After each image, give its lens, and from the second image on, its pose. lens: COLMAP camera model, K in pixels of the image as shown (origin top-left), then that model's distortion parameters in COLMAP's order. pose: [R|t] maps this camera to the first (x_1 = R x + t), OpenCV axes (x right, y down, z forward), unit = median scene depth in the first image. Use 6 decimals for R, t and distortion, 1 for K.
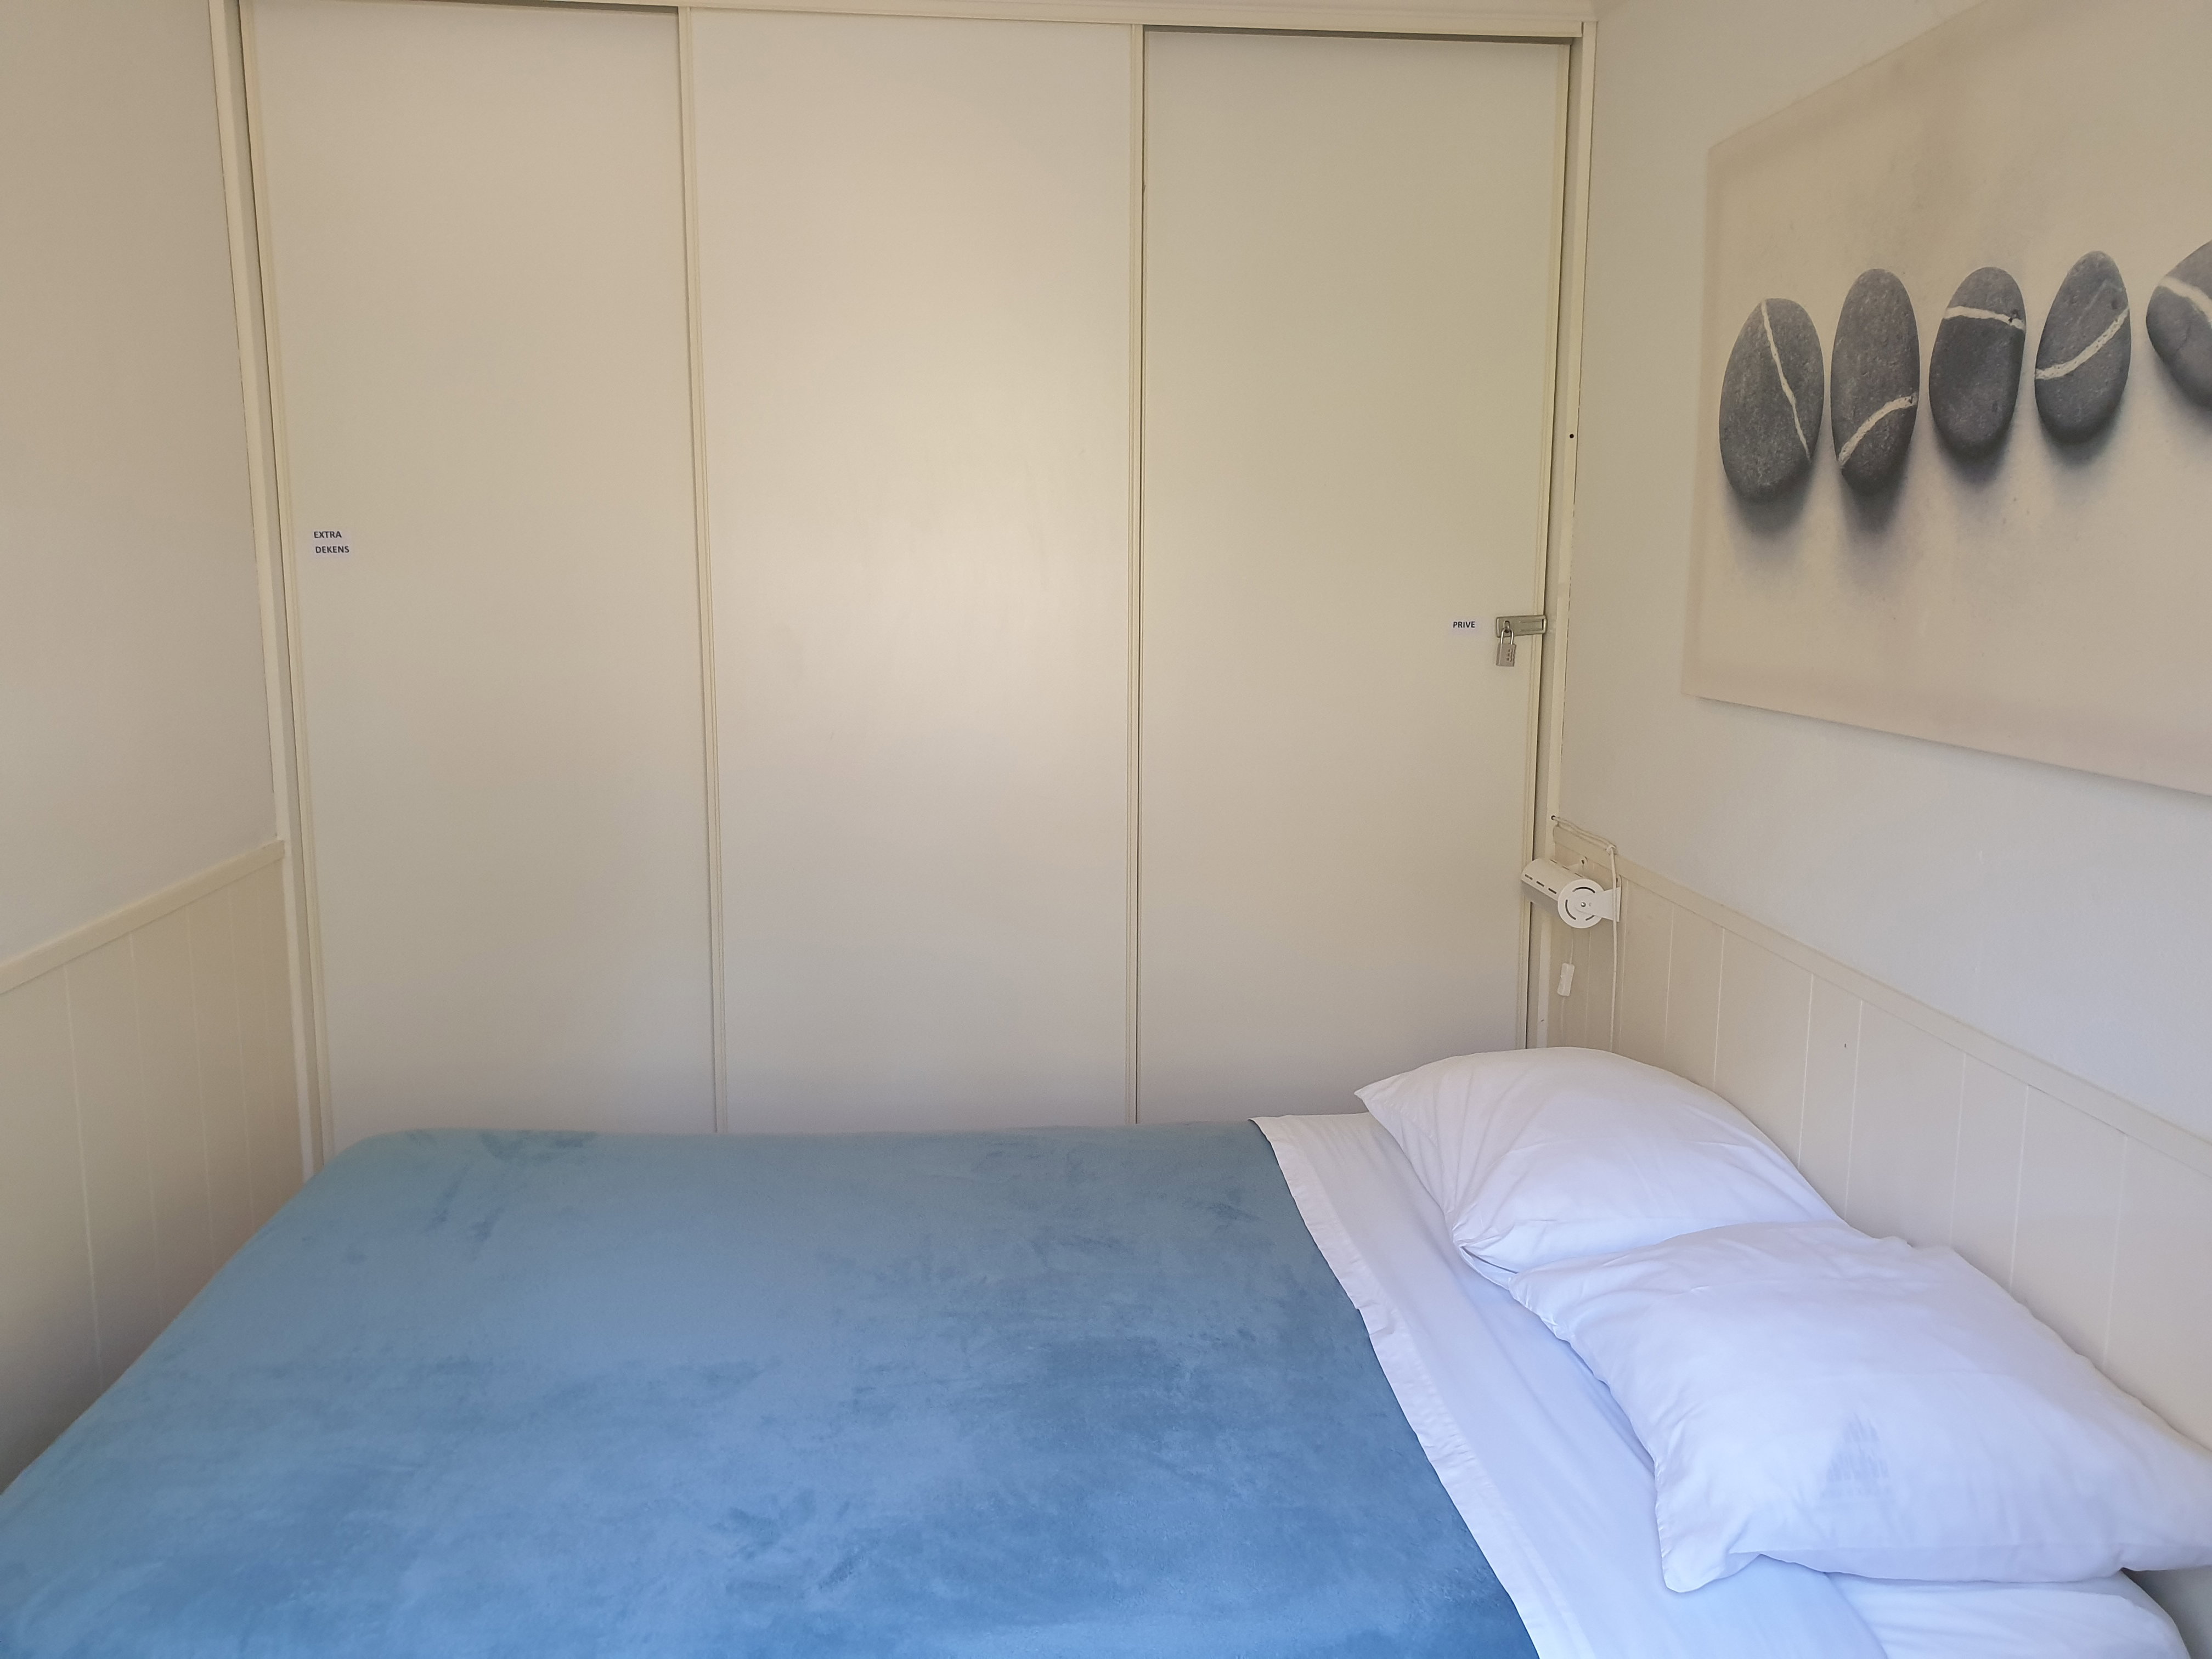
lens RADIAL K [[1694.4, 0, 1106.0], [0, 1694.4, 829.5], [0, 0, 1]] dist [0.022312, 0.000012]
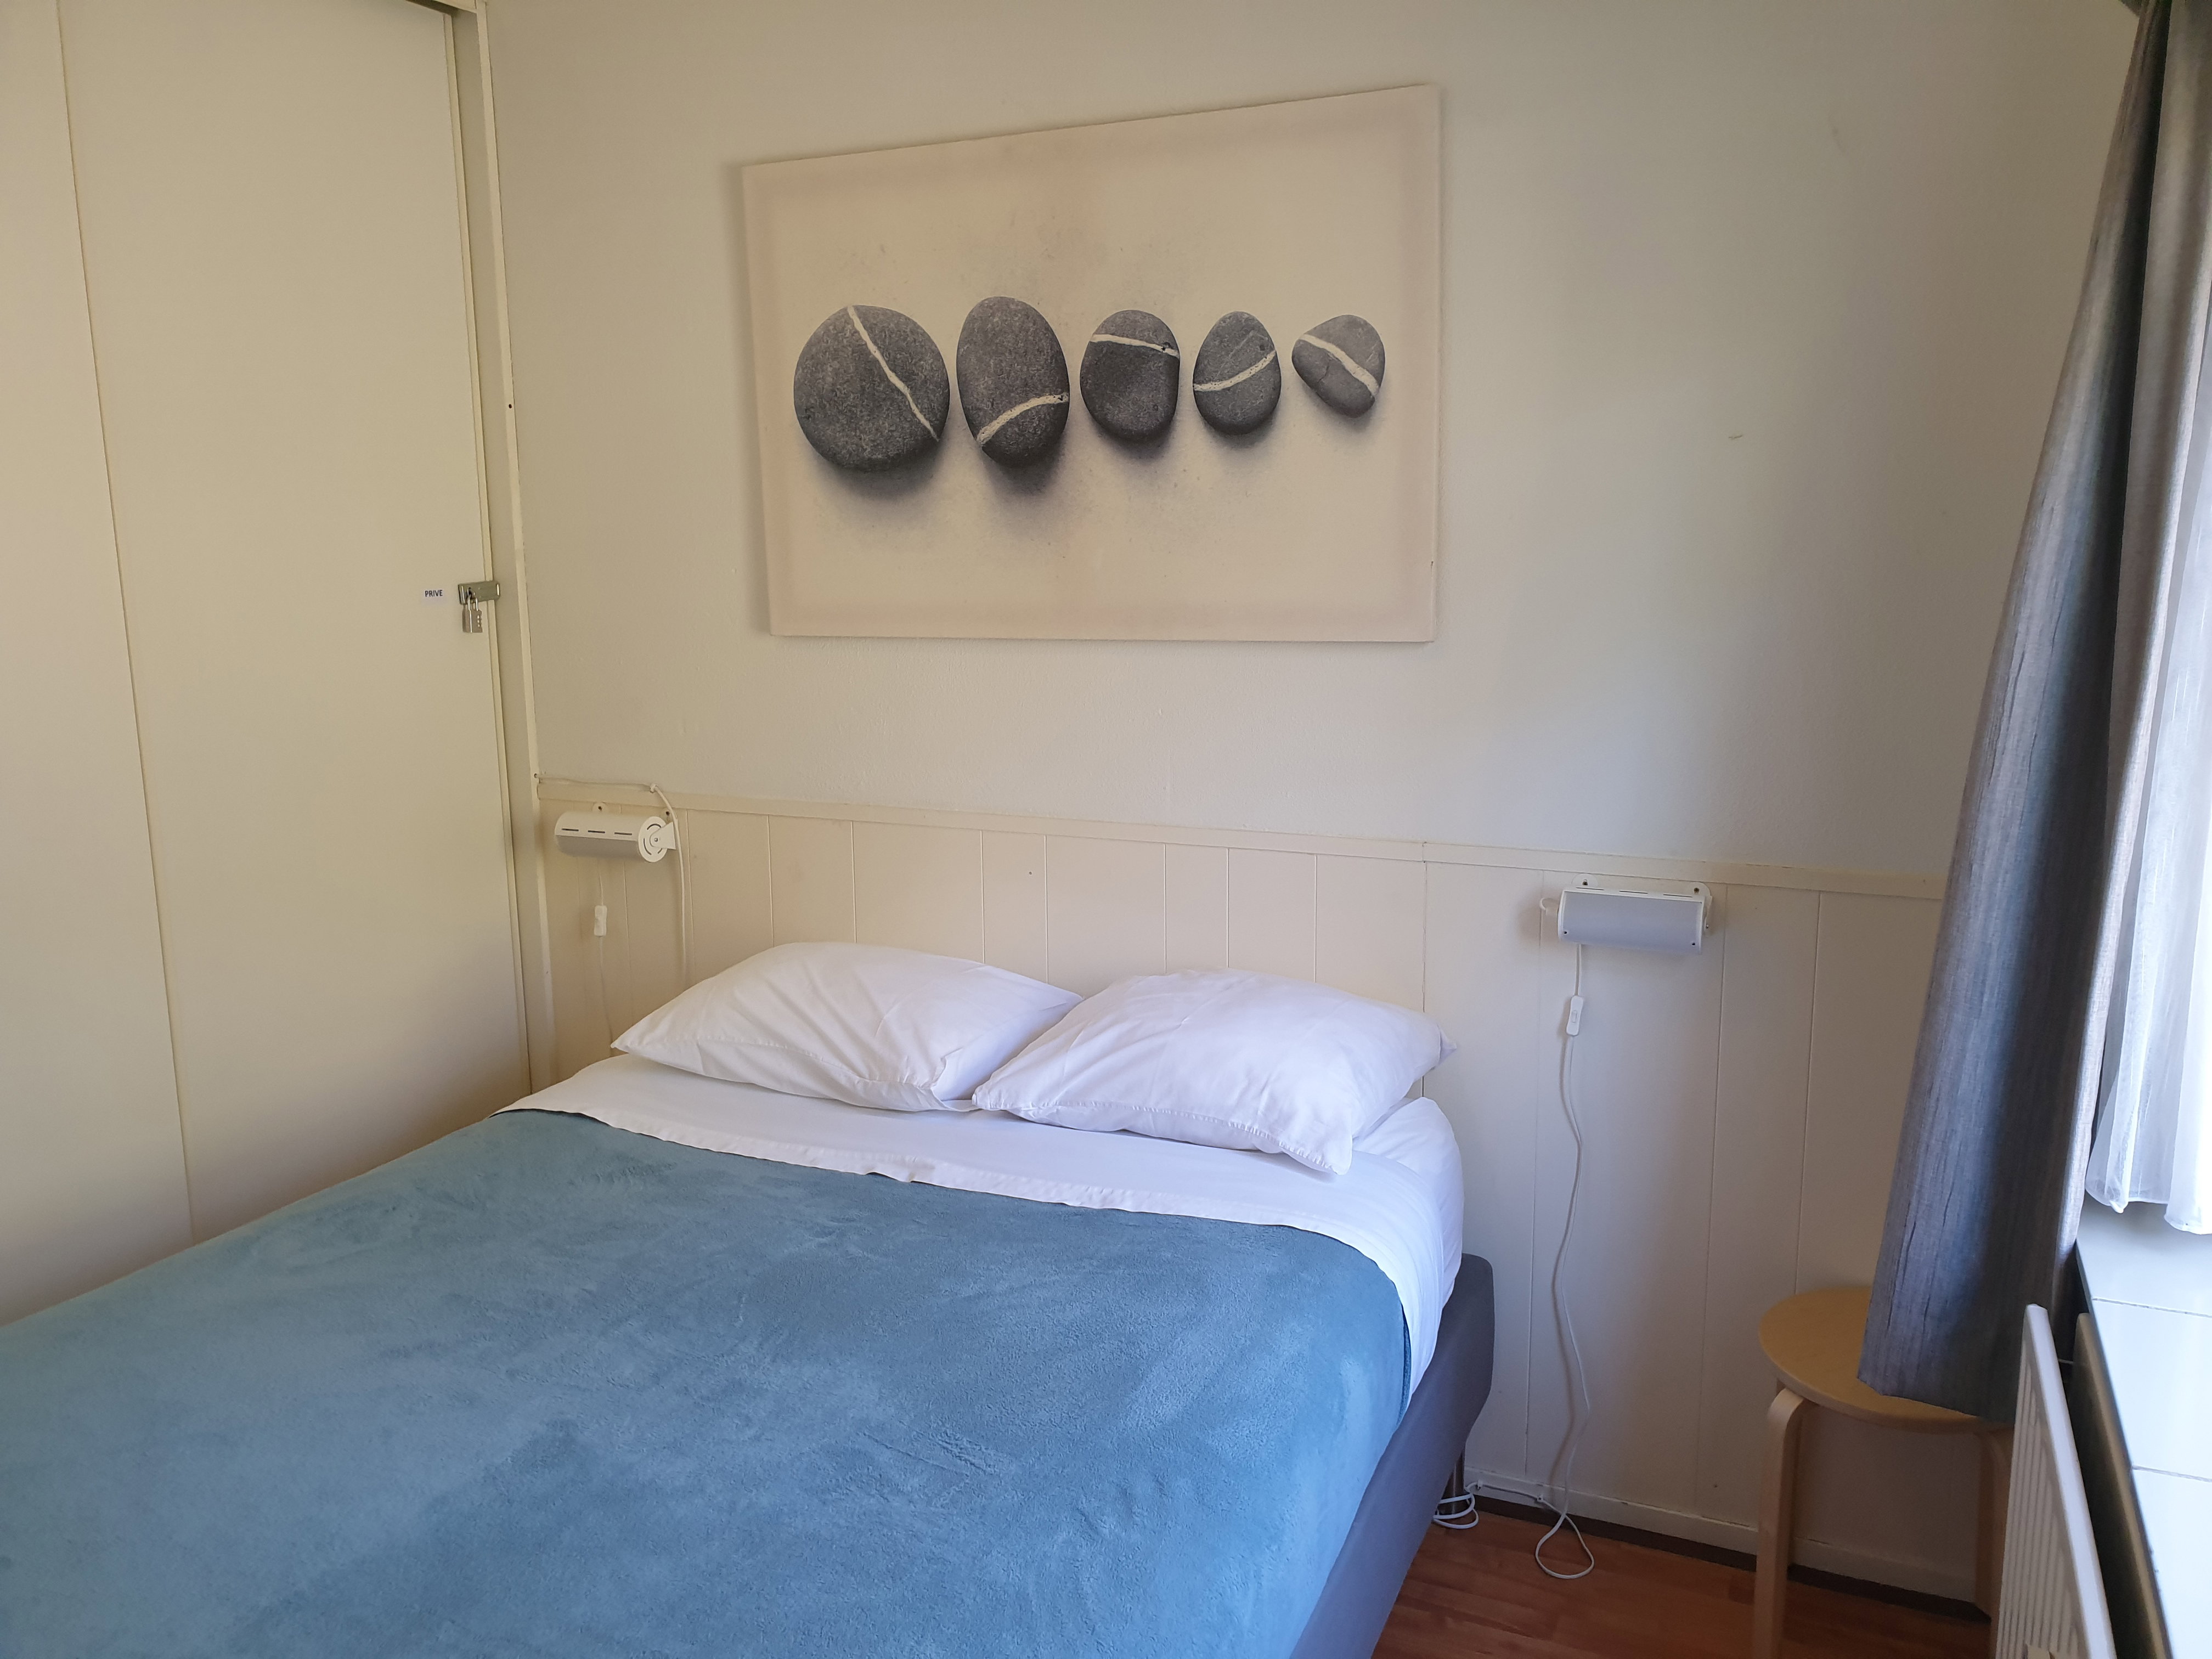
lens RADIAL K [[1700.2, 0, 1104.3], [0, 1700.2, 884.2], [0, 0, 1]] dist [0.078755, -0.000705]
pose [[0.486798, -0.195150, 0.851437, -0.790626], [0.162346, 0.977955, 0.131329, -0.039379], [-0.858296, 0.074296, 0.507748, 0.283372]]
